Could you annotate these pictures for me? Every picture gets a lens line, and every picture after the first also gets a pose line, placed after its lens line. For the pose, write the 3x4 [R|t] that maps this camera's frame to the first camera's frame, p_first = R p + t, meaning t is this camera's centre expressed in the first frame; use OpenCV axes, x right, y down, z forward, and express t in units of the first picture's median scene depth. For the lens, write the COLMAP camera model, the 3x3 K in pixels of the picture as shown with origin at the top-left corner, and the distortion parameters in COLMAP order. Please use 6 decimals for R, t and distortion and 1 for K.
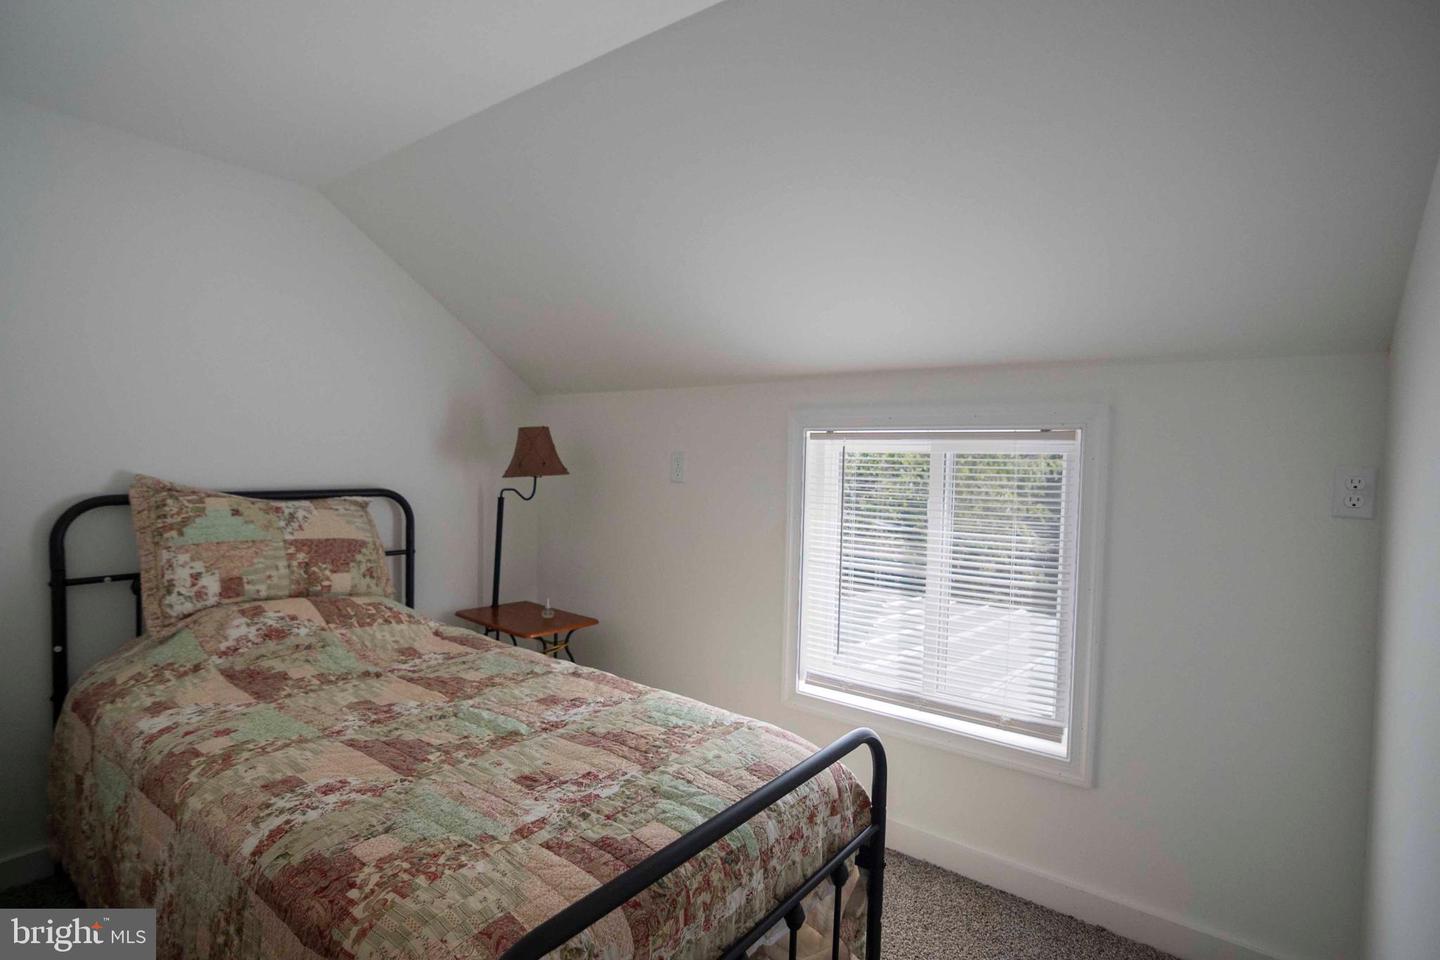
lens RADIAL K [[712.7, 0, 711.7], [0, 712.7, 486.2], [0, 0, 1]] dist [-0.031569, 0.009279]
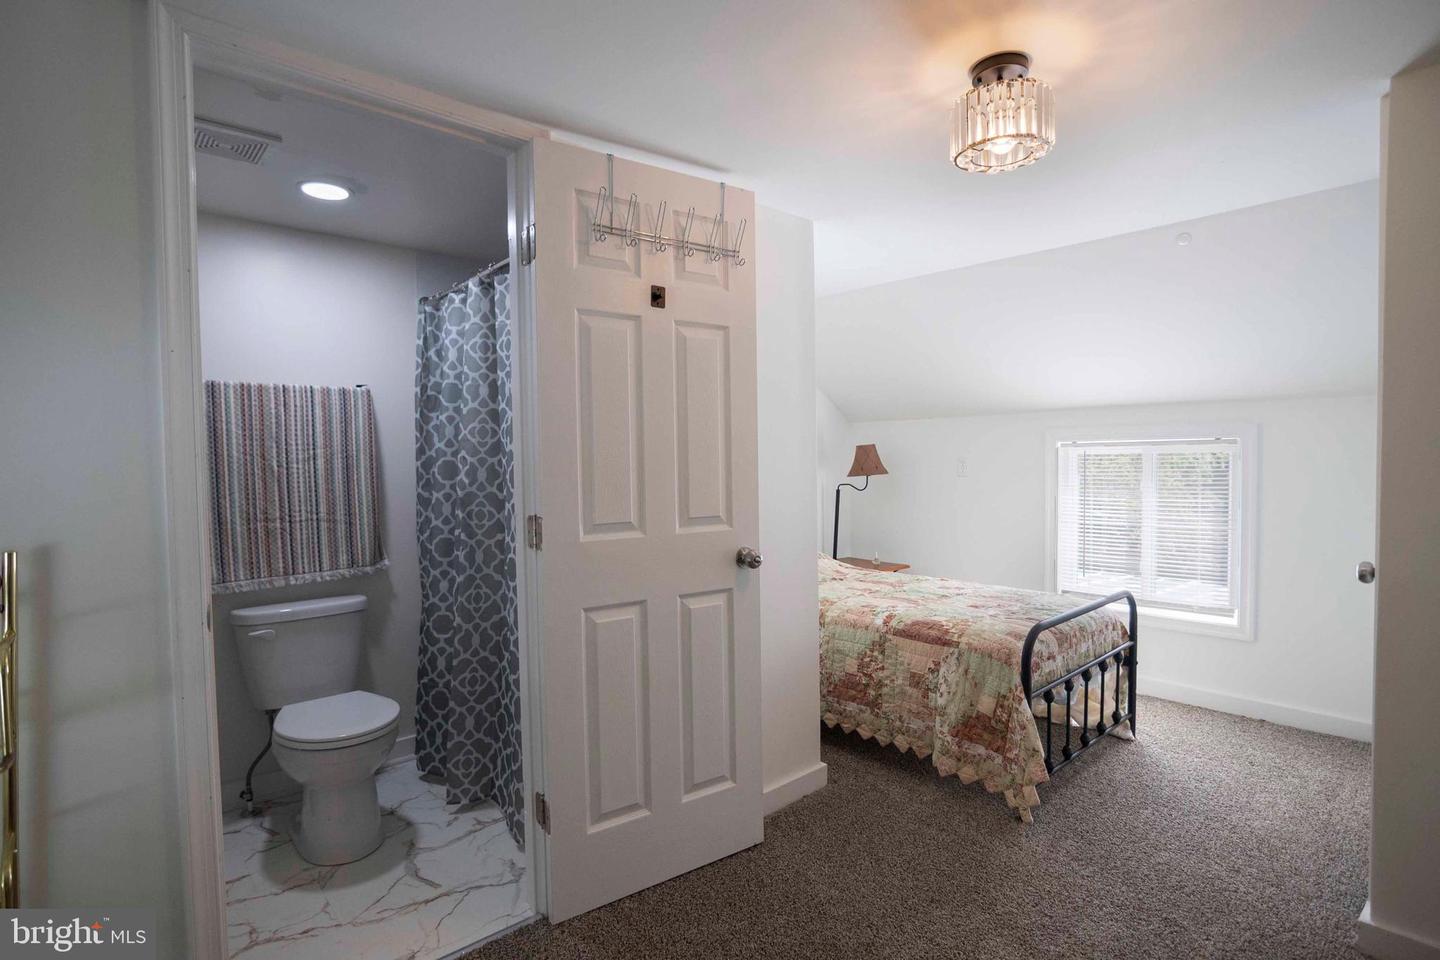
lens RADIAL K [[712.7, 0, 711.7], [0, 712.7, 486.2], [0, 0, 1]] dist [-0.031569, 0.009279]
pose [[0.984056, -0.025787, -0.175981, -0.375329], [0.024867, 0.999663, -0.007432, 0.015865], [0.176114, 0.002937, 0.984365, -0.763682]]
